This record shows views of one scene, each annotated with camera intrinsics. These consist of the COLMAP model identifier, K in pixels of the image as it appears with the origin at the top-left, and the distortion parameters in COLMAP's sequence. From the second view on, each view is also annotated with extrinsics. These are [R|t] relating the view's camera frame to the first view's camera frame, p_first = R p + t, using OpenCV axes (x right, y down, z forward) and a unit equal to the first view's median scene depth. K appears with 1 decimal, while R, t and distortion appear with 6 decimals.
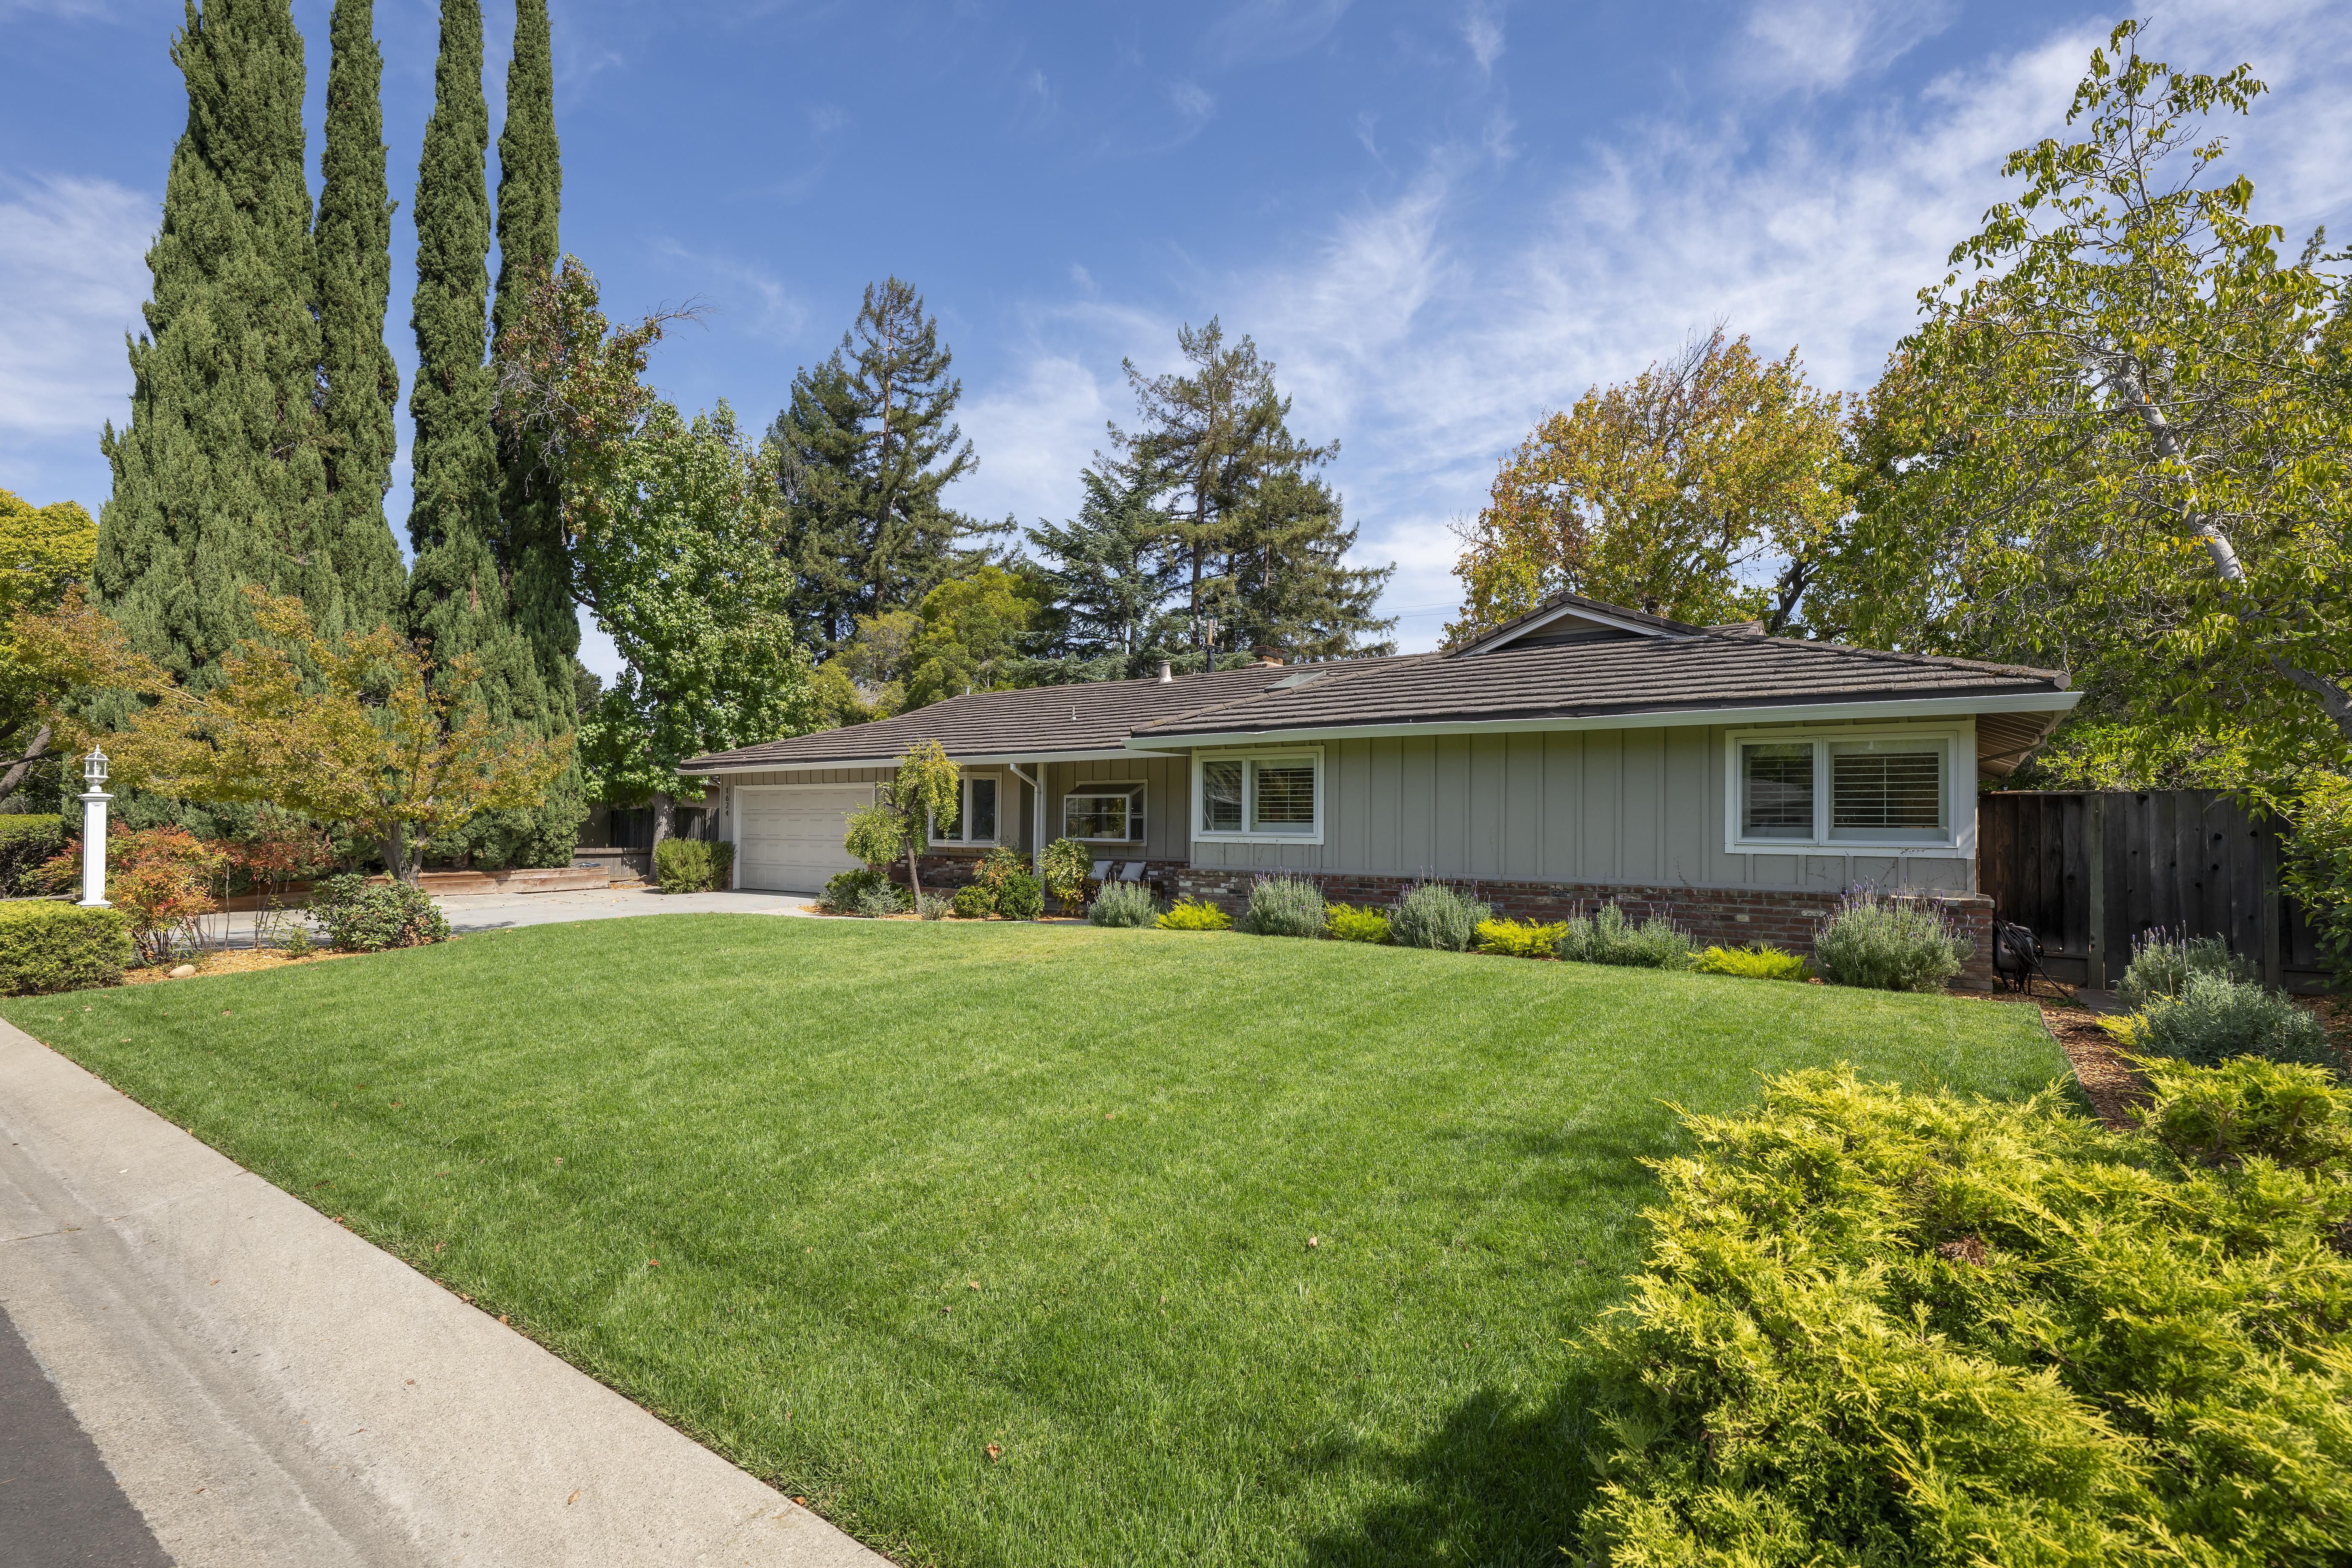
lens RADIAL K [[1089.5, 0, 1179.3], [0, 1089.5, 778.8], [0, 0, 1]] dist [-0.006326, 0.001540]
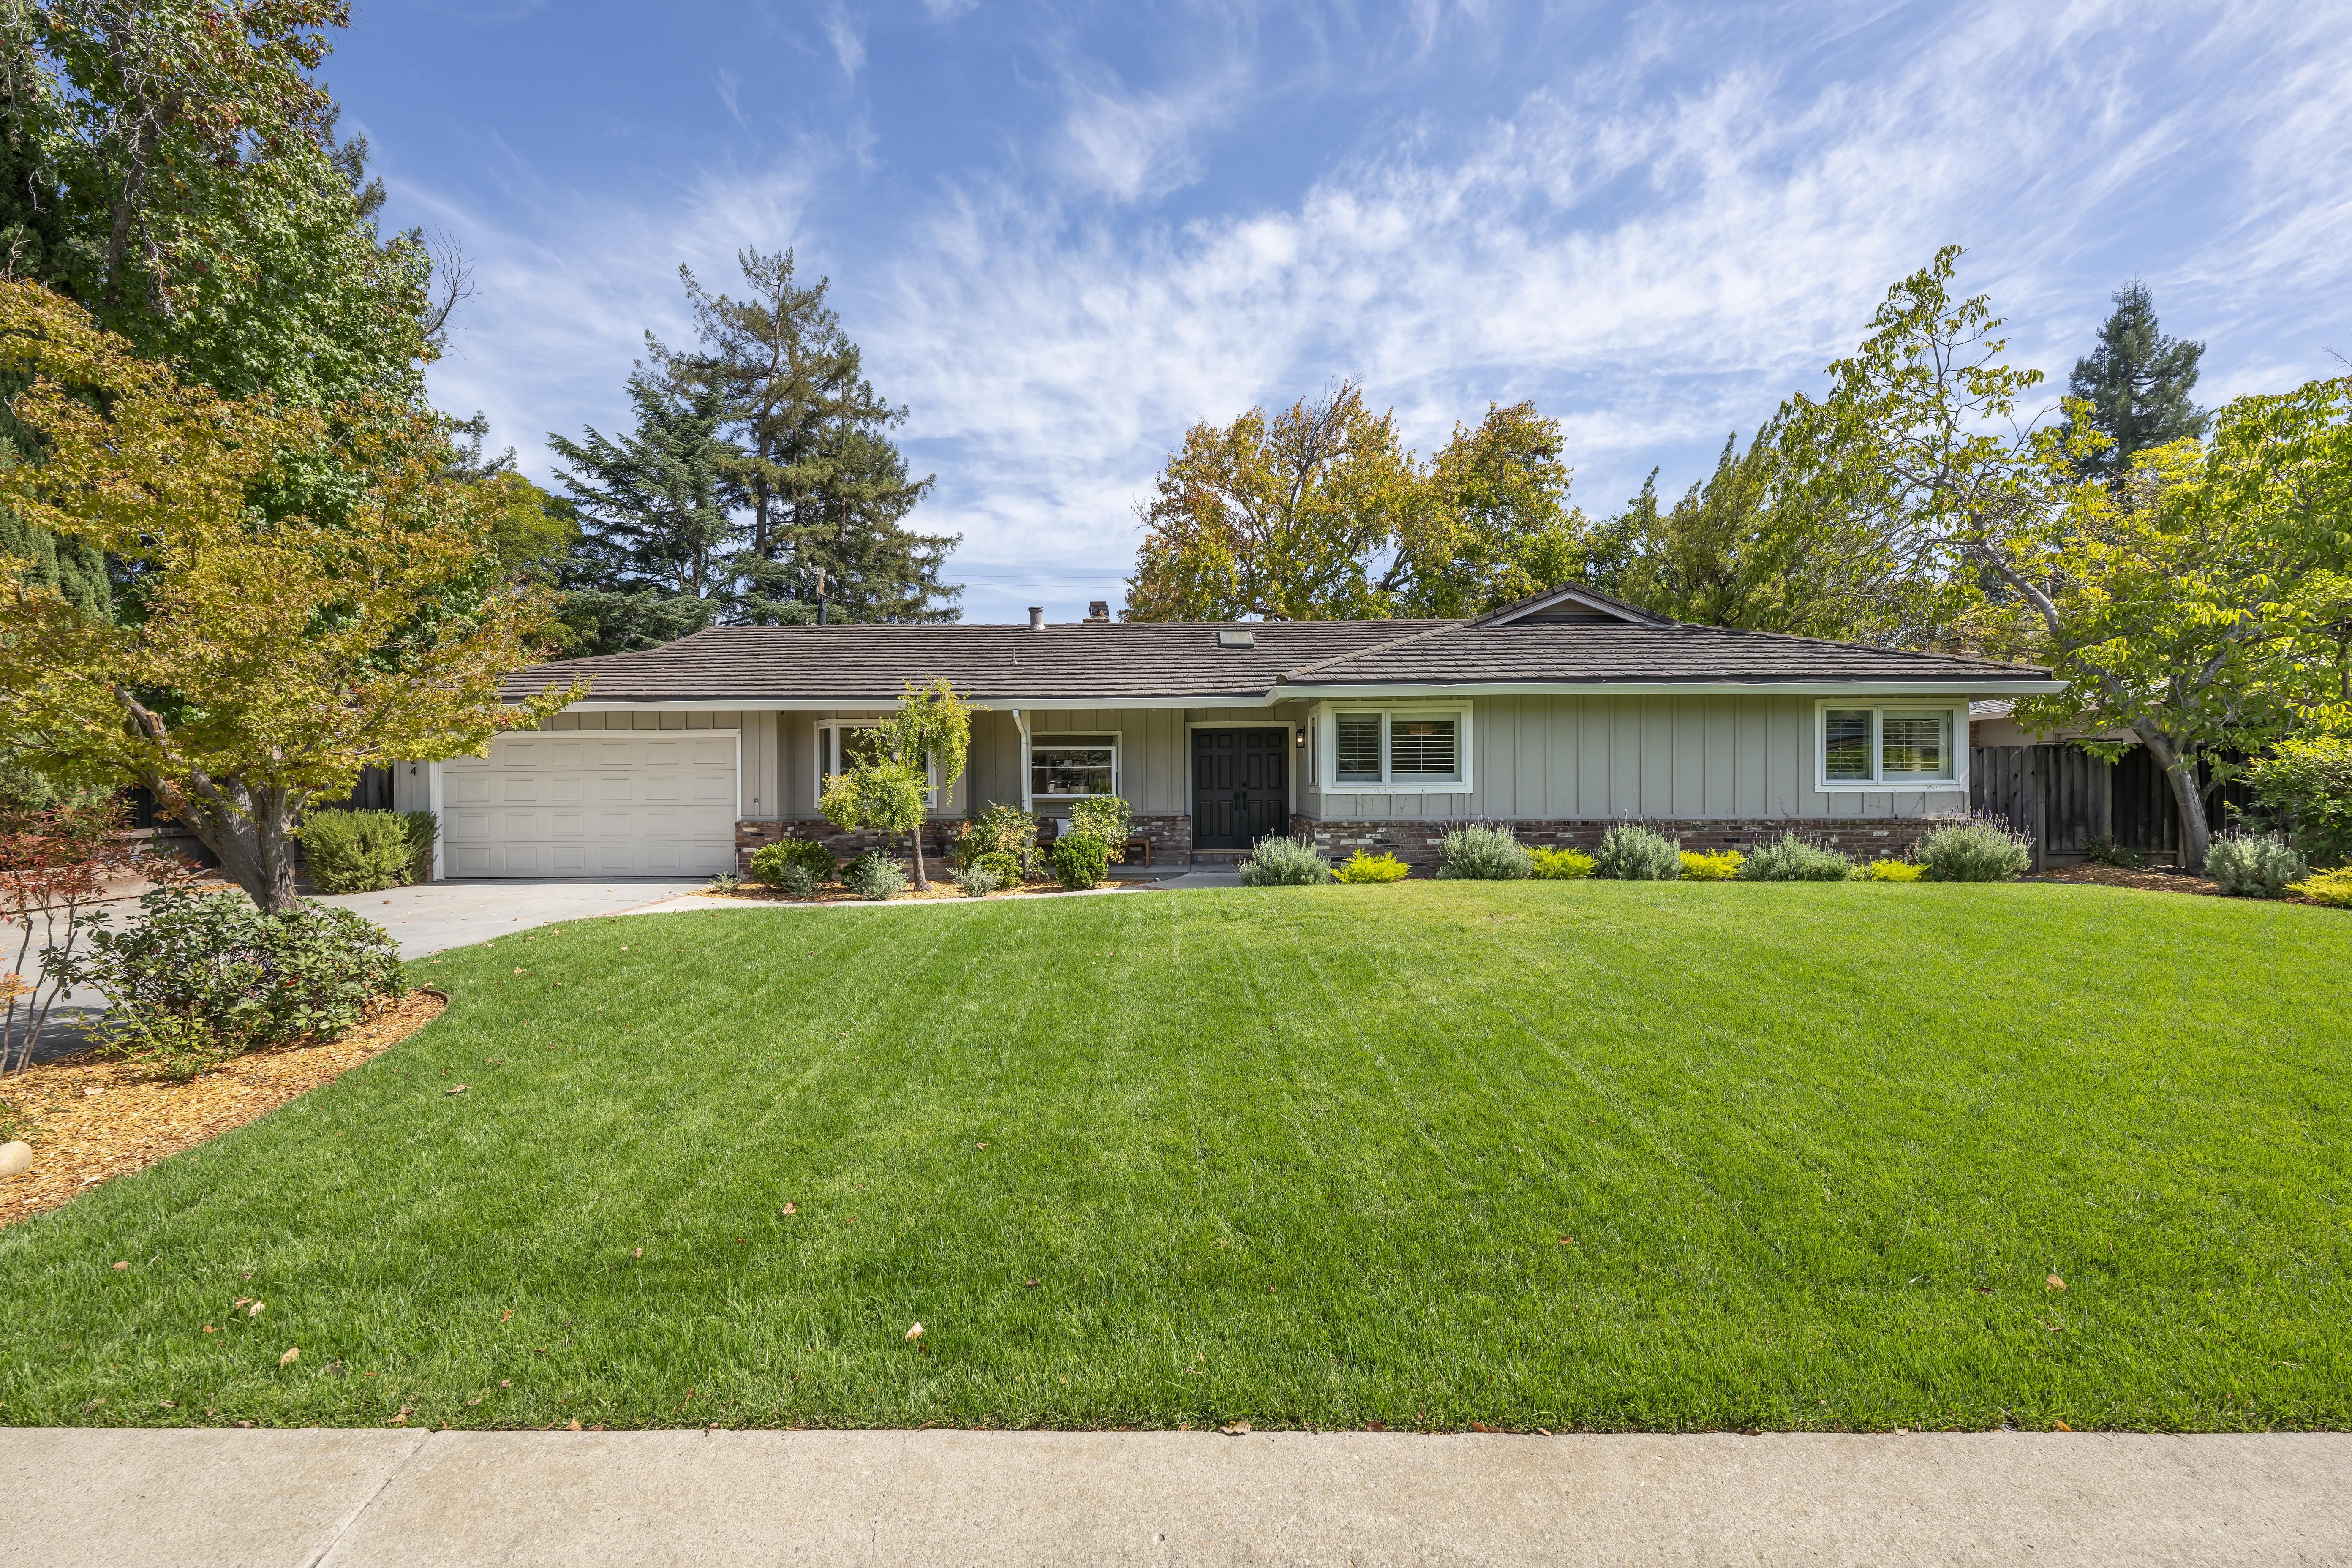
lens RADIAL K [[959.9, 0, 1173.7], [0, 959.9, 778.9], [0, 0, 1]] dist [0.020655, 0.000838]
pose [[0.828357, -0.013901, 0.560027, -0.368549], [-0.009612, 0.999192, 0.039020, 0.006560], [-0.560117, -0.037706, 0.827555, 0.213074]]
